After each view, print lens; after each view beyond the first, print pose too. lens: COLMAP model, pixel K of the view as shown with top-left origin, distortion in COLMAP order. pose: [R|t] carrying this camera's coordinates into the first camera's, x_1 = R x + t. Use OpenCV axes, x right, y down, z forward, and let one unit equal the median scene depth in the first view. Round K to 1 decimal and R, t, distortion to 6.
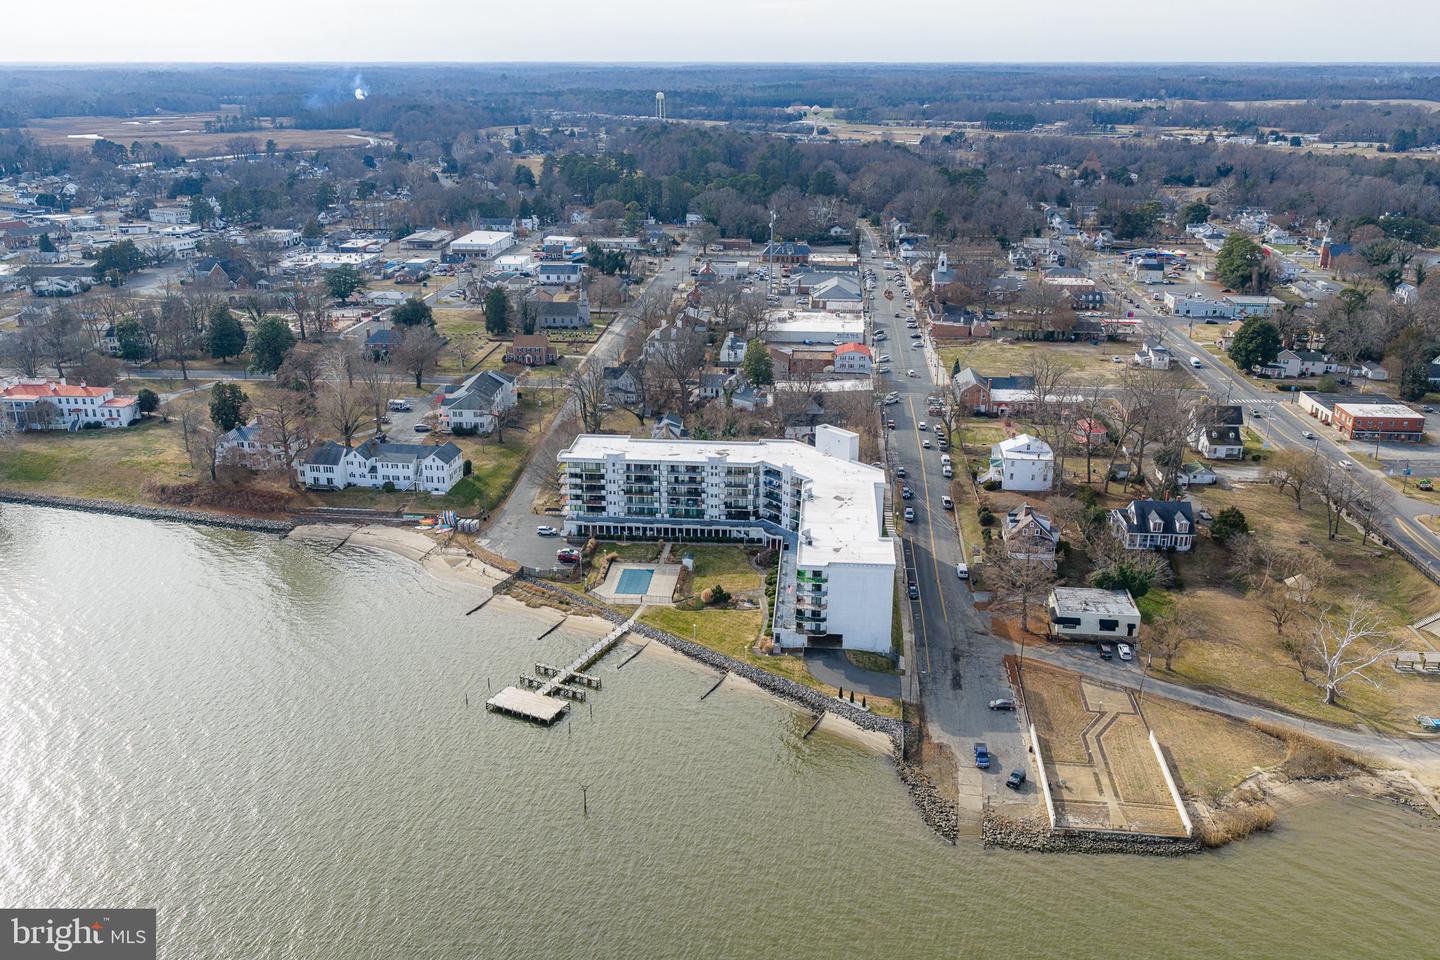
lens RADIAL K [[1185.4, 0, 720.0], [0, 1185.4, 480.0], [0, 0, 1]] dist [0.033689, -0.001398]
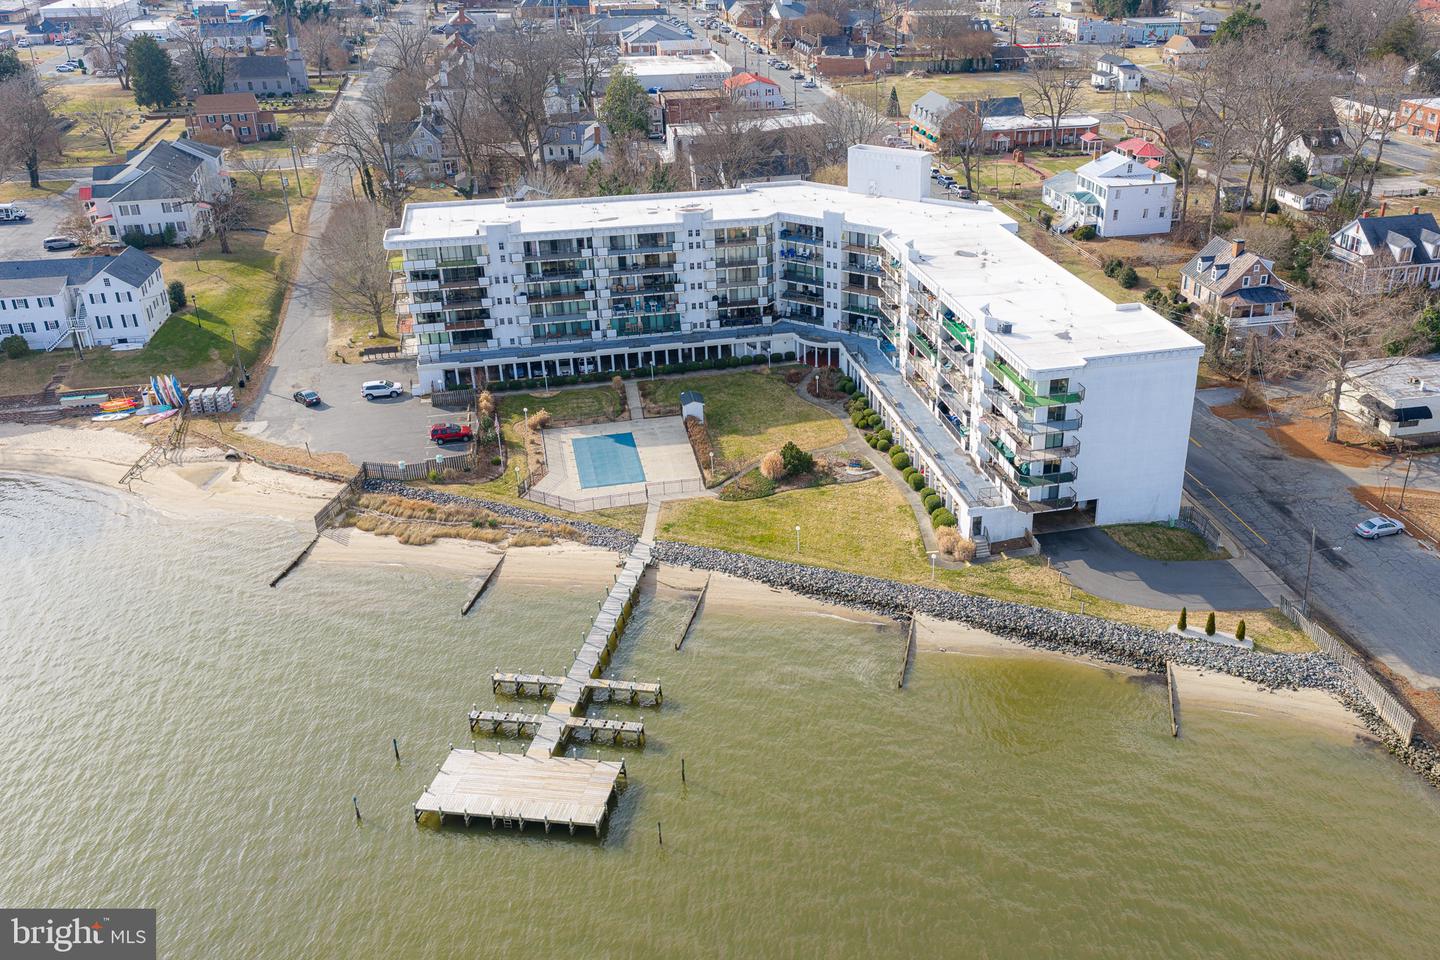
lens RADIAL K [[1234.2, 0, 832.1], [0, 1234.2, 448.4], [0, 0, 1]] dist [0.000243, -0.004524]
pose [[0.940633, -0.144146, 0.307298, -0.131866], [0.112295, 0.986521, 0.119019, 0.026487], [-0.320312, -0.077445, 0.944141, 0.434242]]
